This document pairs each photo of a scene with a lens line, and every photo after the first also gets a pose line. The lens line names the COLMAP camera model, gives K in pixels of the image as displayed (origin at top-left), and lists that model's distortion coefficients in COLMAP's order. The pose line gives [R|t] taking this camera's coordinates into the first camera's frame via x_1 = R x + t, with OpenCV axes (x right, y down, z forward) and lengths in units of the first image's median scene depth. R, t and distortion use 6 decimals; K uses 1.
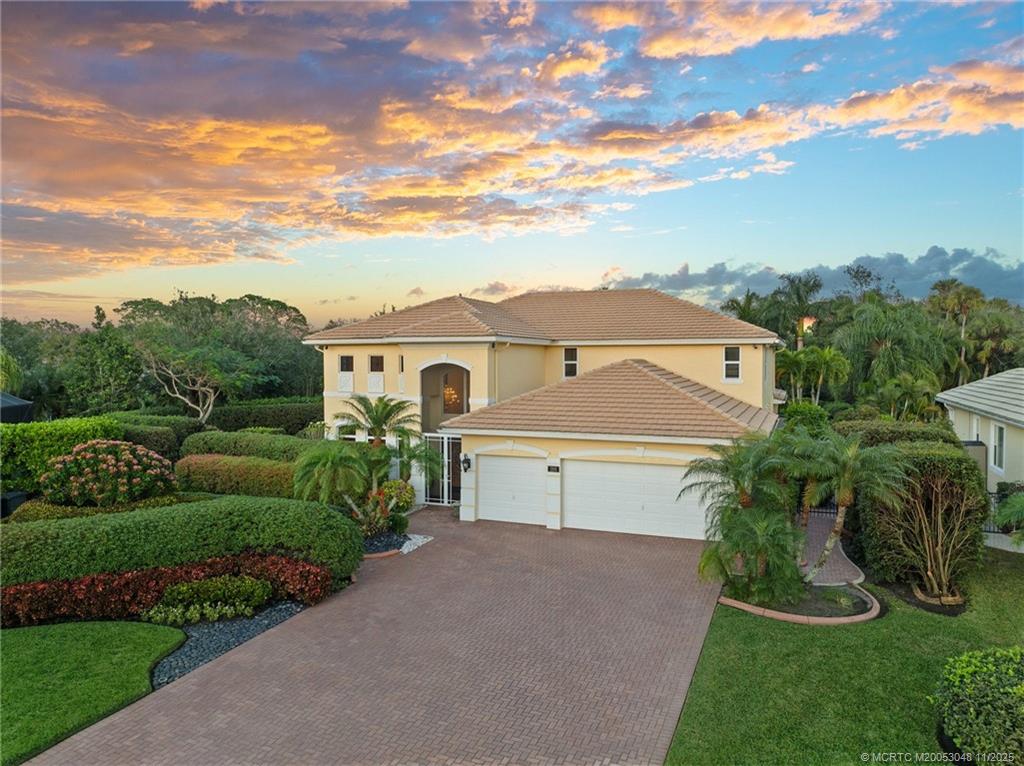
lens RADIAL K [[718.8, 0, 512.0], [0, 718.8, 383.0], [0, 0, 1]] dist [-0.038100, 0.006081]
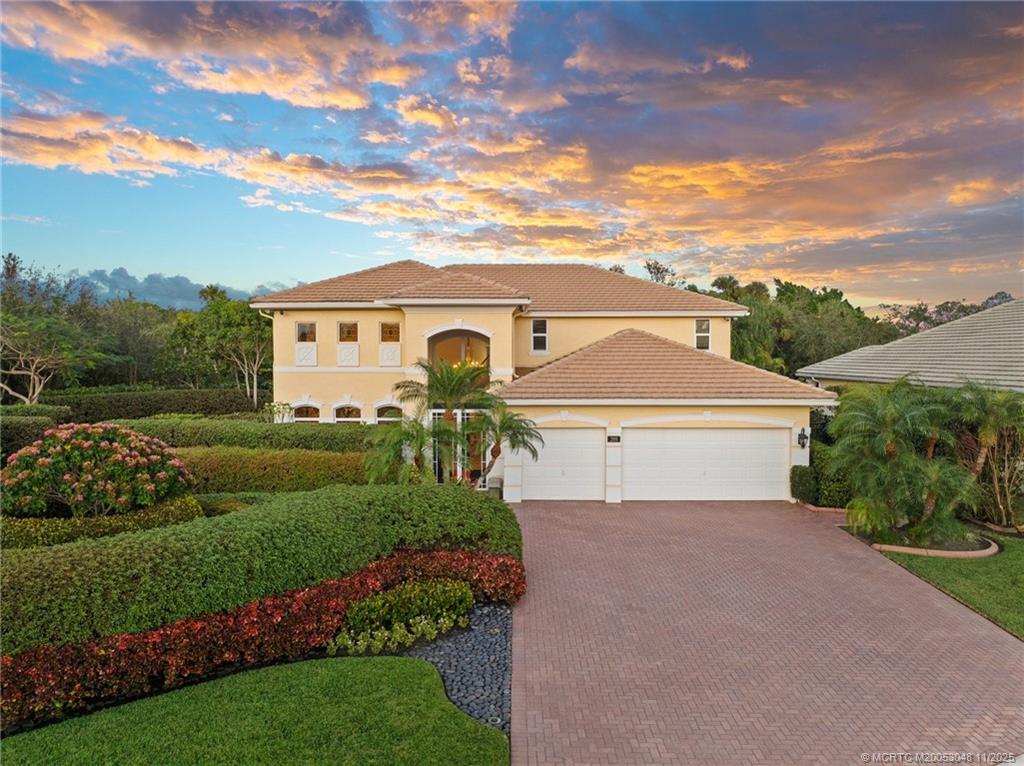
lens RADIAL K [[718.8, 0, 512.0], [0, 718.8, 383.0], [0, 0, 1]] dist [-0.038100, 0.006081]
pose [[0.928081, -0.013910, 0.372119, -0.414446], [0.012545, 0.999903, 0.006090, 0.038808], [-0.372167, -0.000984, 0.928165, 0.175803]]
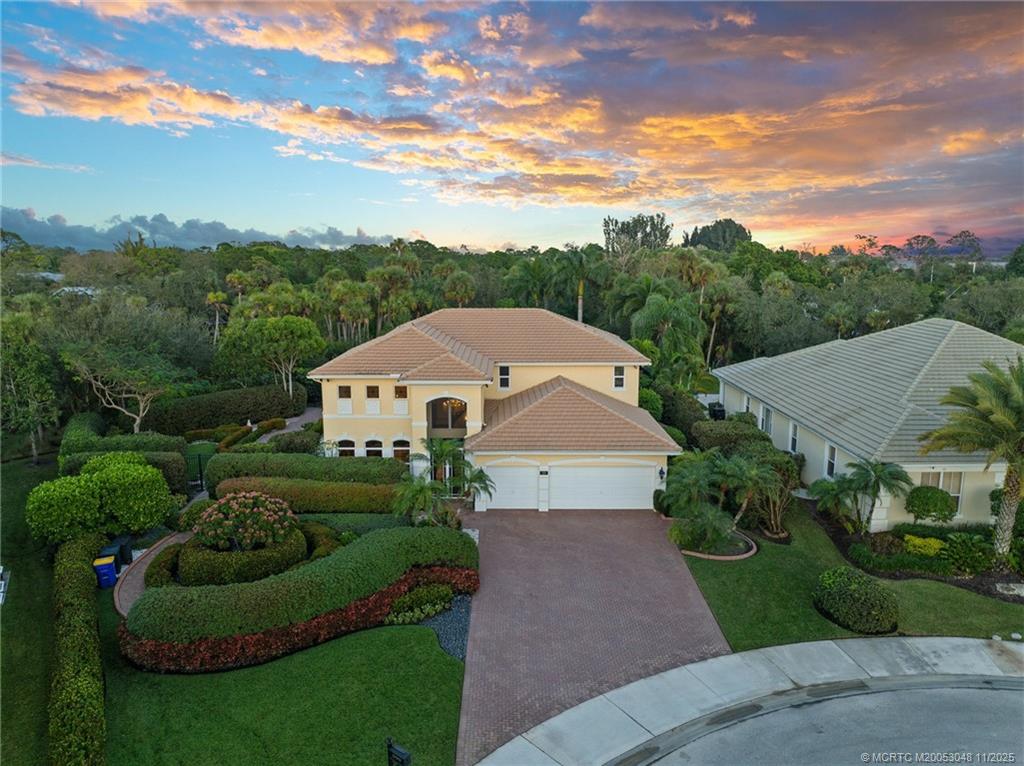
lens RADIAL K [[718.8, 0, 512.0], [0, 718.8, 383.0], [0, 0, 1]] dist [-0.038100, 0.006081]
pose [[0.925468, -0.063449, 0.373474, -0.552544], [0.011636, 0.990170, 0.139384, -0.276940], [-0.378646, -0.124649, 0.917109, -0.330143]]
